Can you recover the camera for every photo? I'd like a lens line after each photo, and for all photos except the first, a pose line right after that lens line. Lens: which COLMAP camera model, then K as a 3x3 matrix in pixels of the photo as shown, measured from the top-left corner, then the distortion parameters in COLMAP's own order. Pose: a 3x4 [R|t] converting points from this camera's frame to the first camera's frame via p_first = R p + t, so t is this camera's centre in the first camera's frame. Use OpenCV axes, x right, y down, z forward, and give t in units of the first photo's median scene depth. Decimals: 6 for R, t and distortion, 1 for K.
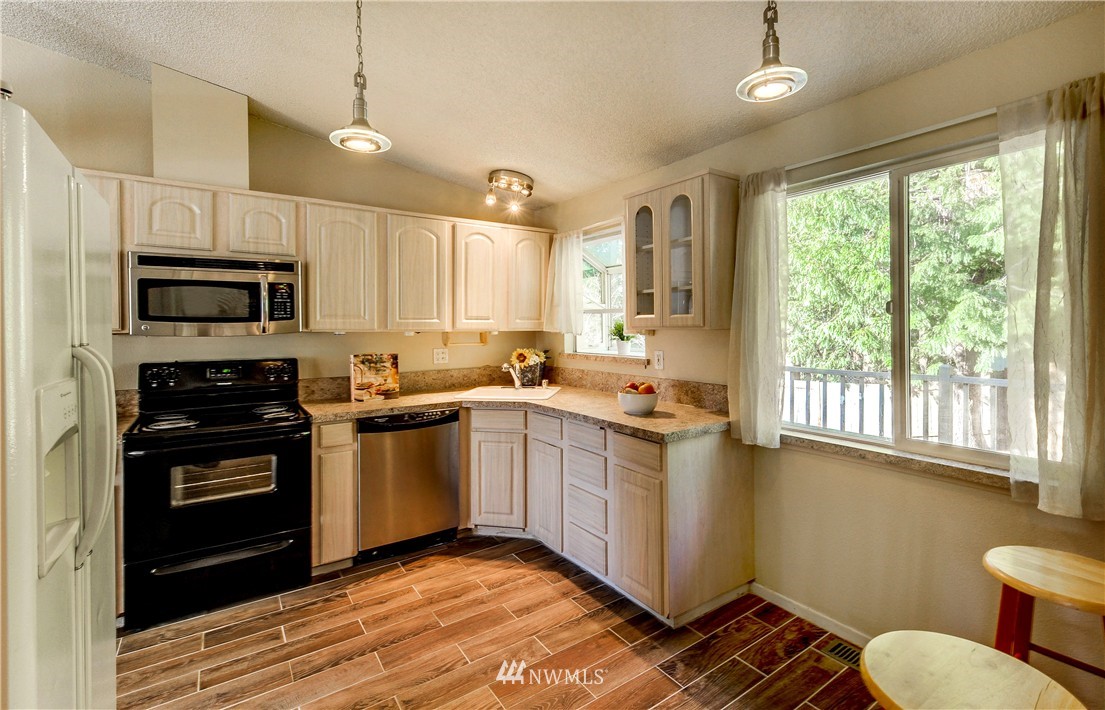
lens RADIAL K [[468.0, 0, 555.2], [0, 468.0, 324.7], [0, 0, 1]] dist [0.000777, 0.000056]
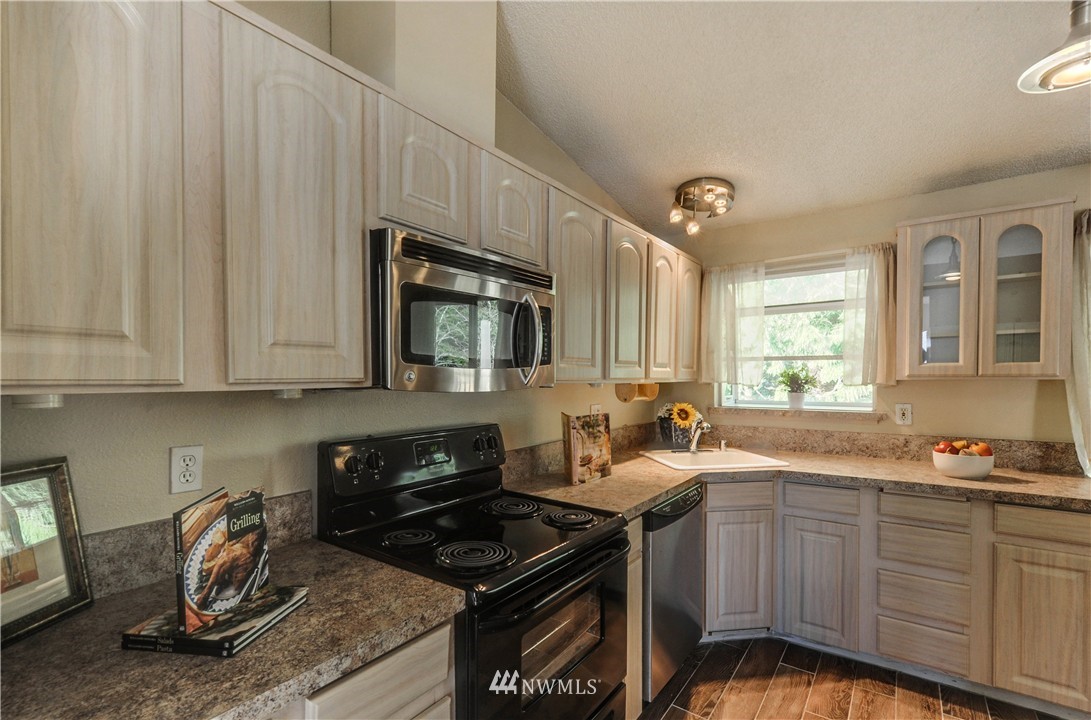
lens RADIAL K [[481.3, 0, 543.1], [0, 481.3, 381.2], [0, 0, 1]] dist [0.003219, 0.000388]
pose [[0.952220, -0.001385, 0.305408, -0.723776], [-0.002103, 0.999936, 0.011090, 0.004546], [-0.305404, -0.011202, 0.952157, 0.351939]]
